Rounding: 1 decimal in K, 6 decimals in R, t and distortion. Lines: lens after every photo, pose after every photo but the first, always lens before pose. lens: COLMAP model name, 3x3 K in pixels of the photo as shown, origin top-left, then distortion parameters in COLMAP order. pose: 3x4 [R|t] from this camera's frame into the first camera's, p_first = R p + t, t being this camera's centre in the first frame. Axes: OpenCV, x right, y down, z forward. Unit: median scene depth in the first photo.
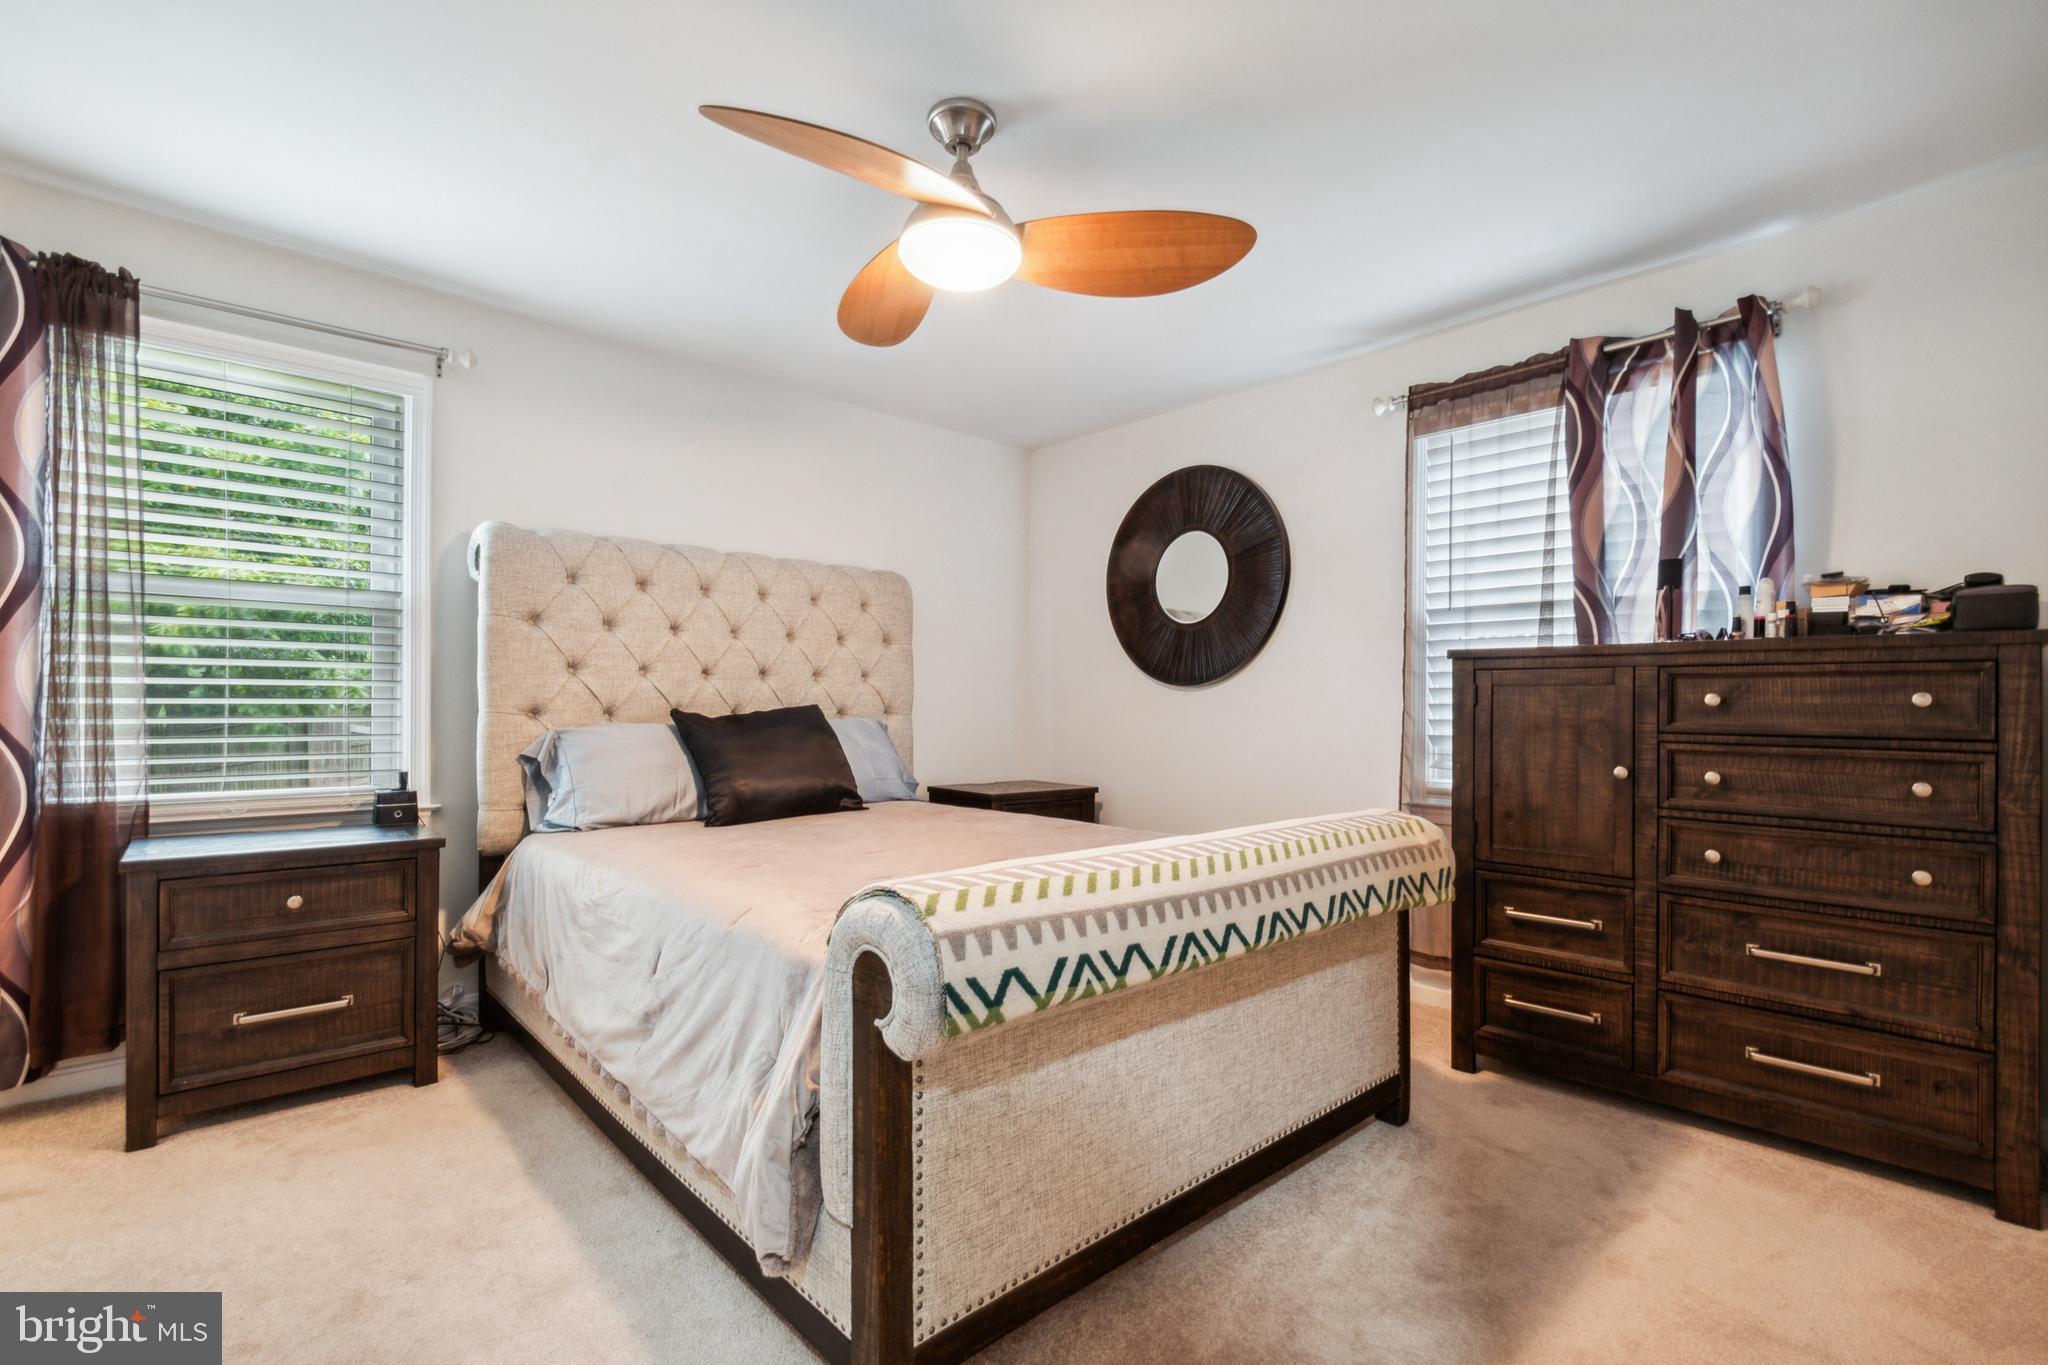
lens RADIAL K [[937.1, 0, 1023.9], [0, 937.1, 691.6], [0, 0, 1]] dist [0.000909, 0.000123]
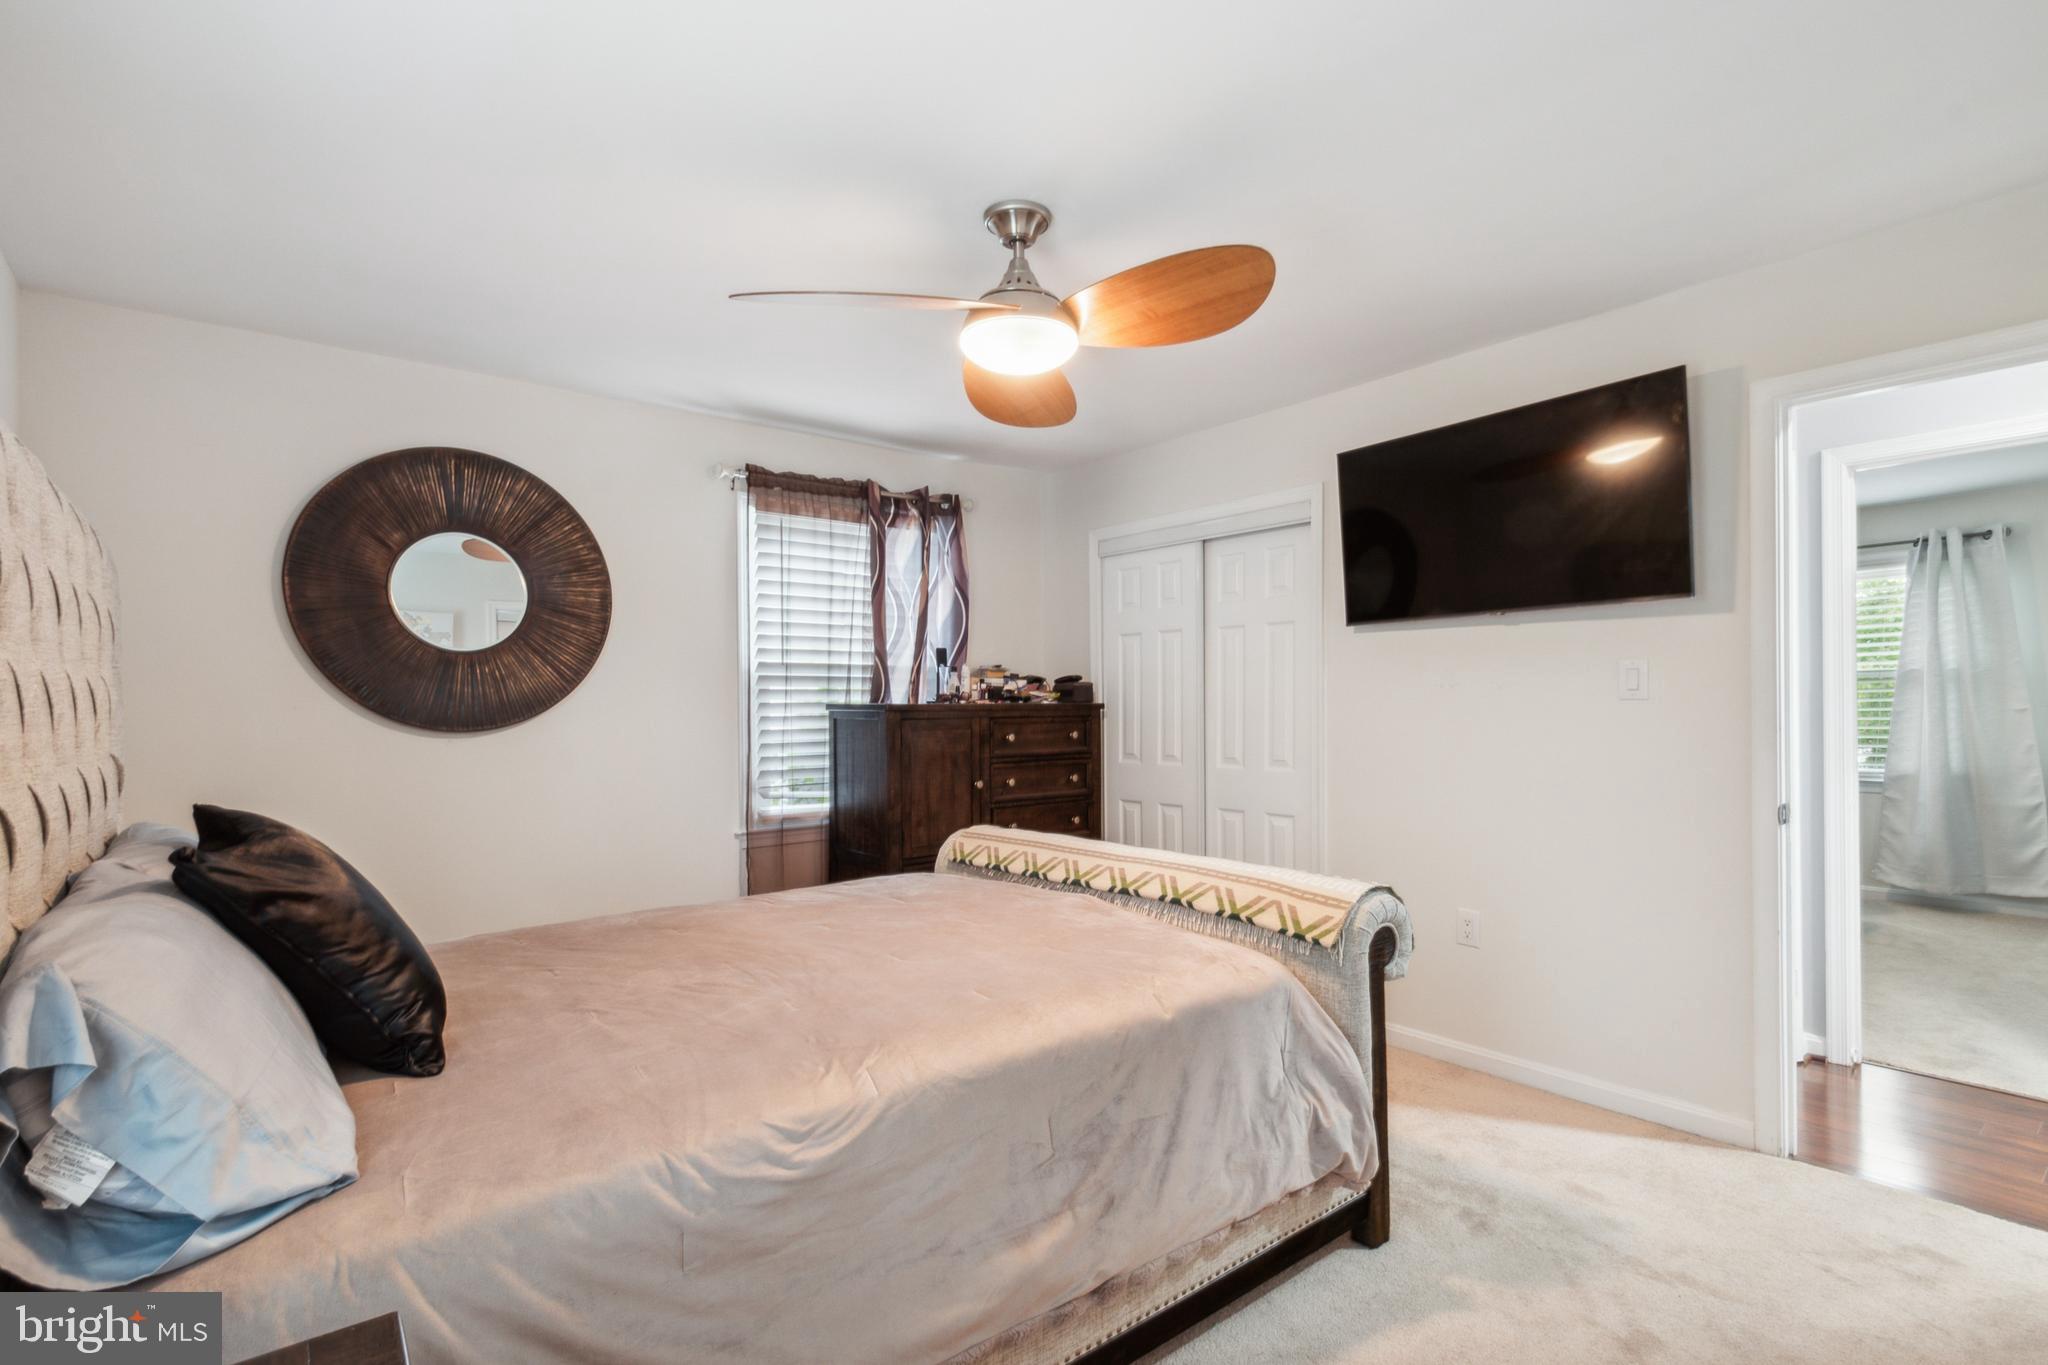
lens RADIAL K [[937.1, 0, 1024.2], [0, 937.1, 695.5], [0, 0, 1]] dist [0.000909, 0.000123]
pose [[0.092217, 0.014848, 0.995628, -0.806292], [-0.001134, 0.999890, -0.014807, -0.035207], [-0.995738, 0.000236, 0.092224, 0.669536]]
